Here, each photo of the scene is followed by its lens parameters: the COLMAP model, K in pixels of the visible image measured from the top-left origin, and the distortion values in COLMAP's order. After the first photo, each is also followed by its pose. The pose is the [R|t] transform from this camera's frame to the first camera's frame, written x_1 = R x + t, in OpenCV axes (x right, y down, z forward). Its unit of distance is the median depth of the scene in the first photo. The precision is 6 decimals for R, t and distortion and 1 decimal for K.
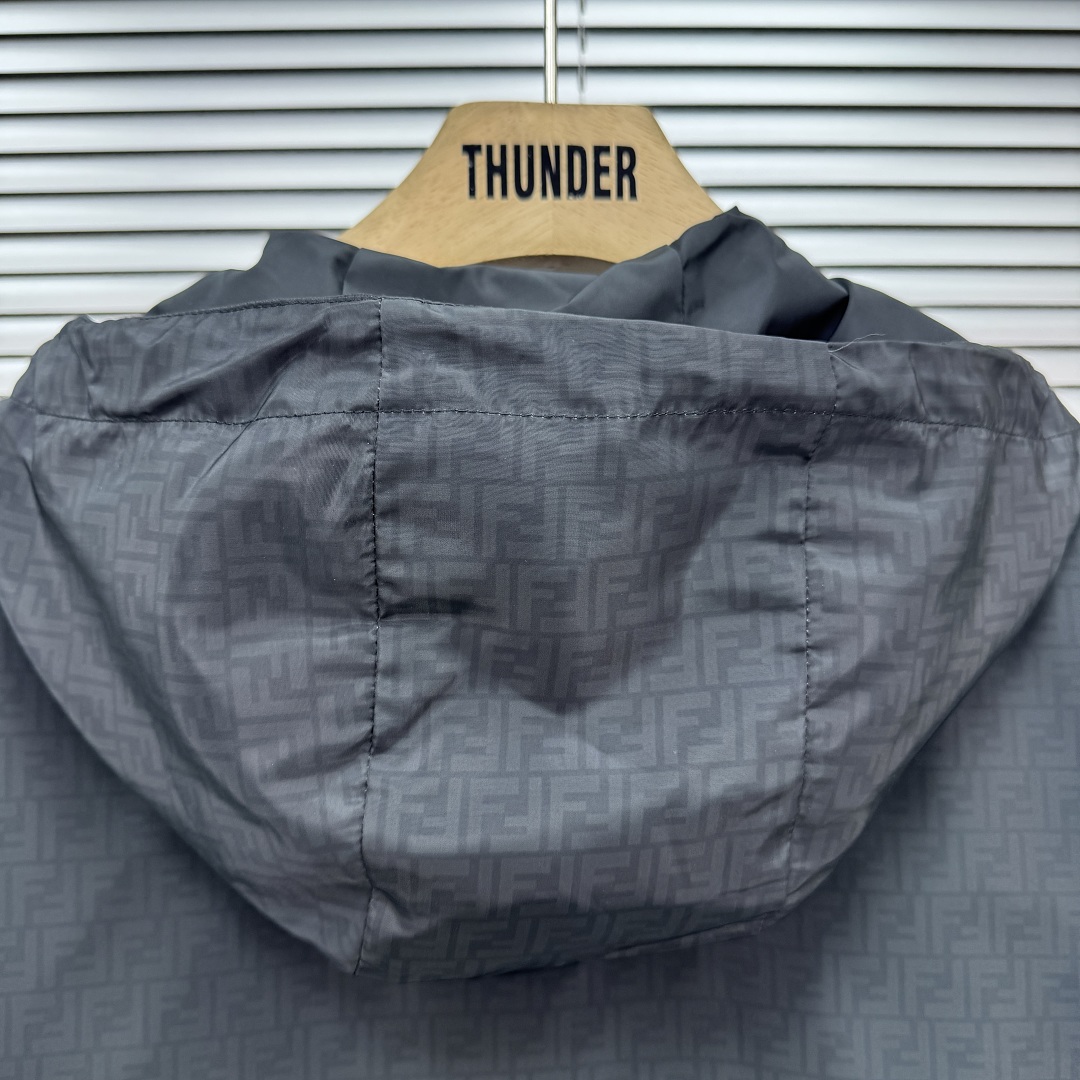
lens RADIAL K [[1046.1, 0, 562.2], [0, 1046.1, 538.8], [0, 0, 1]] dist [0.168084, -0.412880]
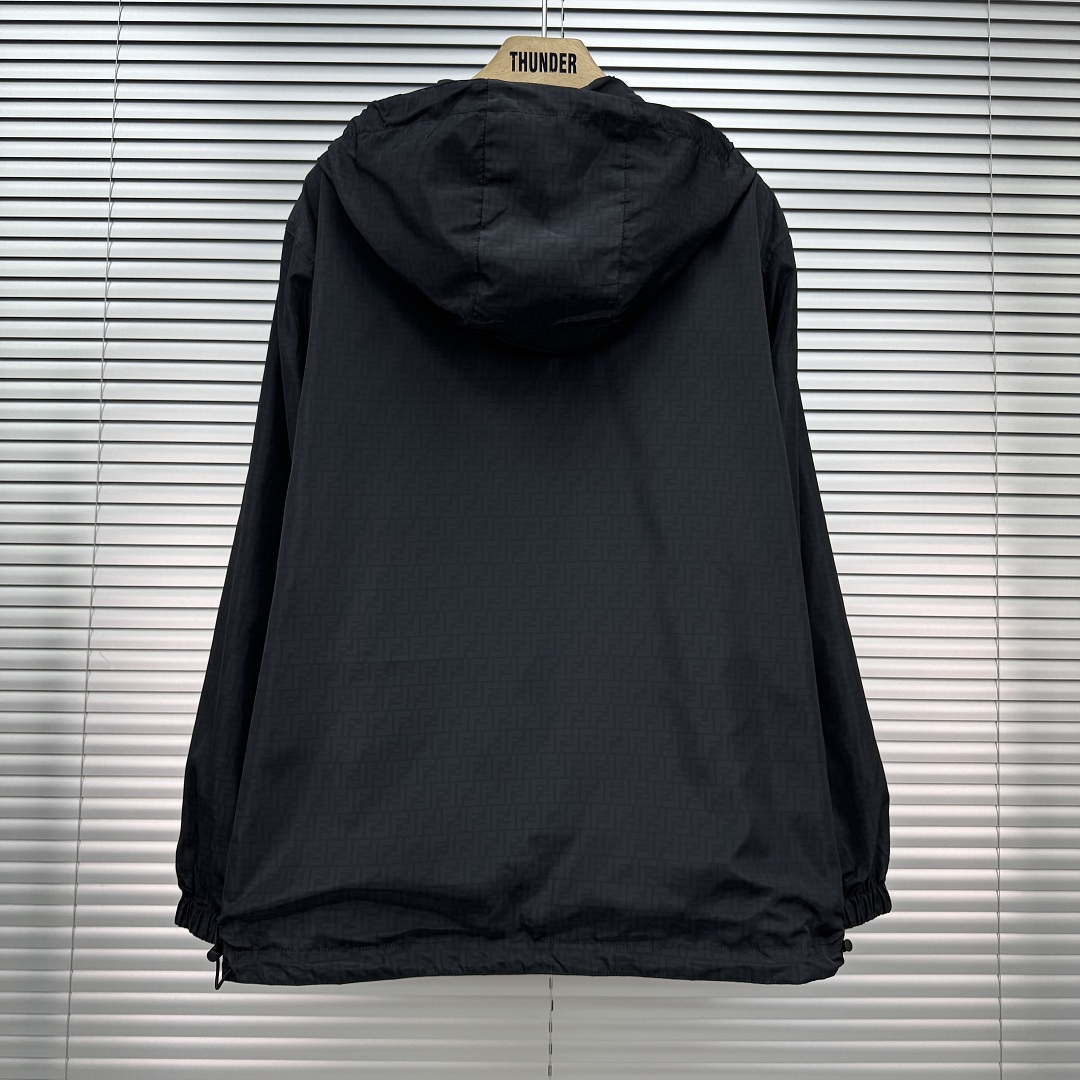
lens RADIAL K [[1046.1, 0, 562.2], [0, 1046.1, 538.8], [0, 0, 1]] dist [0.168084, -0.412880]
pose [[0.999869, 0.016188, -0.000579, 0.073050], [-0.016192, 0.997953, -0.061871, 1.288737], [-0.000423, 0.061872, 0.998084, -2.018573]]
